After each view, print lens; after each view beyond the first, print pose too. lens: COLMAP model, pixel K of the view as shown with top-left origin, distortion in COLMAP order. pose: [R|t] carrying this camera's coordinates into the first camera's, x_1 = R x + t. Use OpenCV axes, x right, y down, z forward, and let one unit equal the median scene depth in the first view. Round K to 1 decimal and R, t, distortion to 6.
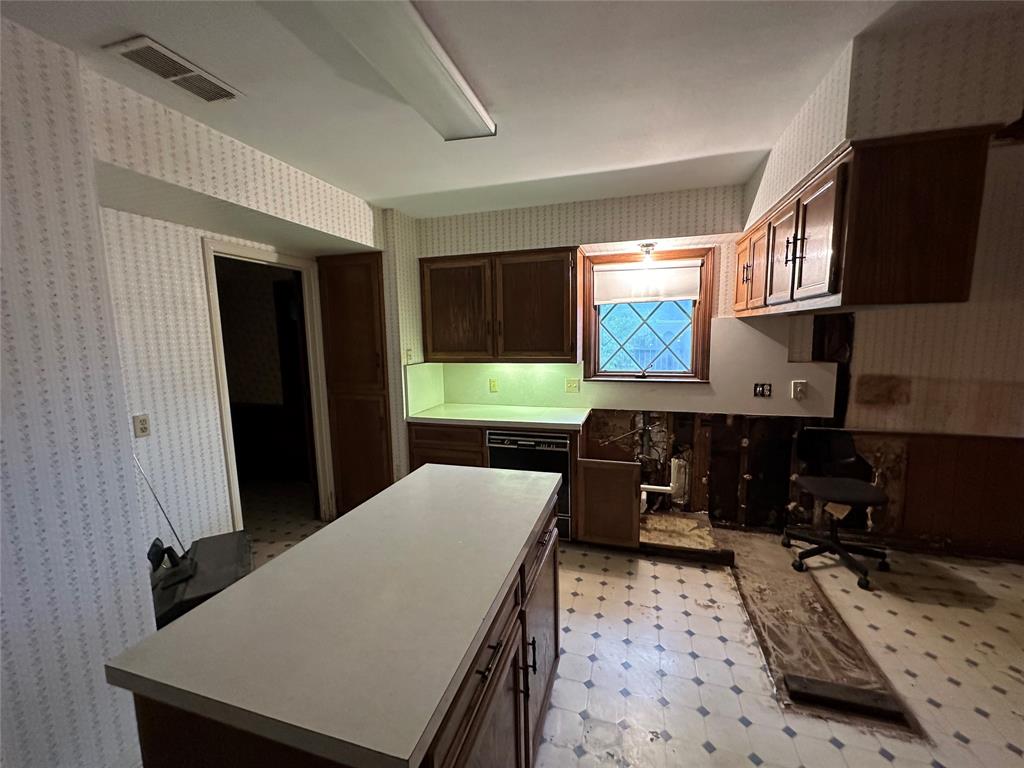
lens RADIAL K [[409.0, 0, 512.0], [0, 409.0, 384.0], [0, 0, 1]] dist [-0.000168, -0.000044]
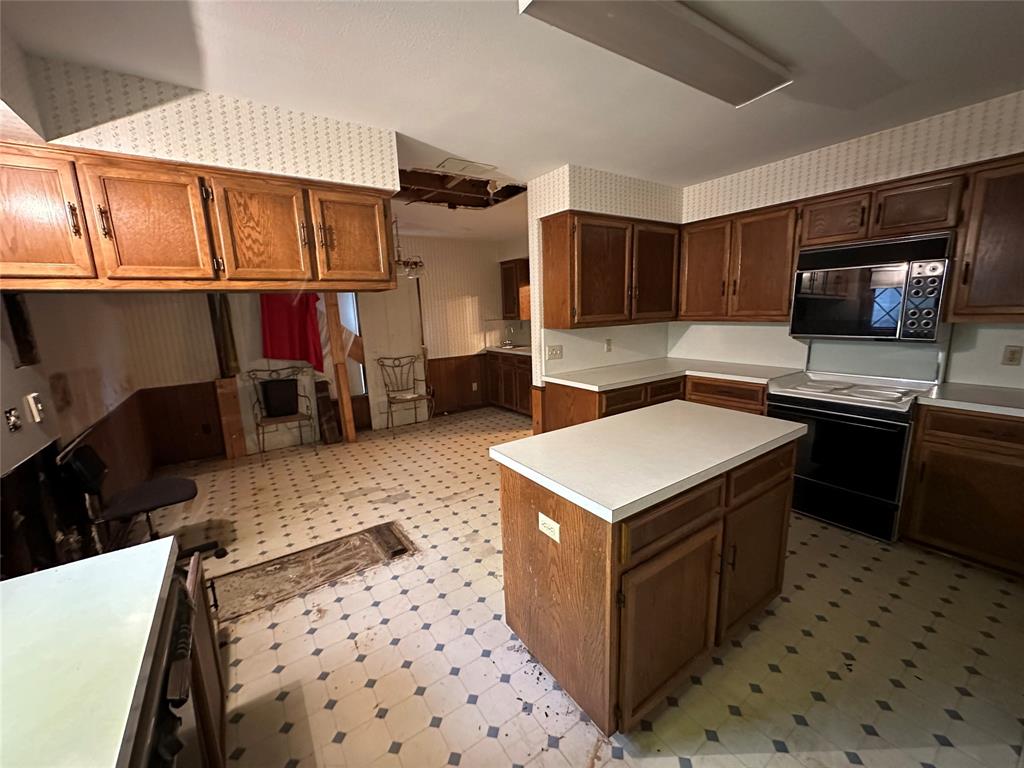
lens RADIAL K [[409.0, 0, 512.0], [0, 409.0, 384.0], [0, 0, 1]] dist [-0.000168, -0.000044]
pose [[-0.776215, -0.071867, 0.626359, -0.396131], [0.126830, 0.955373, 0.266790, -0.131754], [-0.617580, 0.286528, -0.732460, 1.292661]]
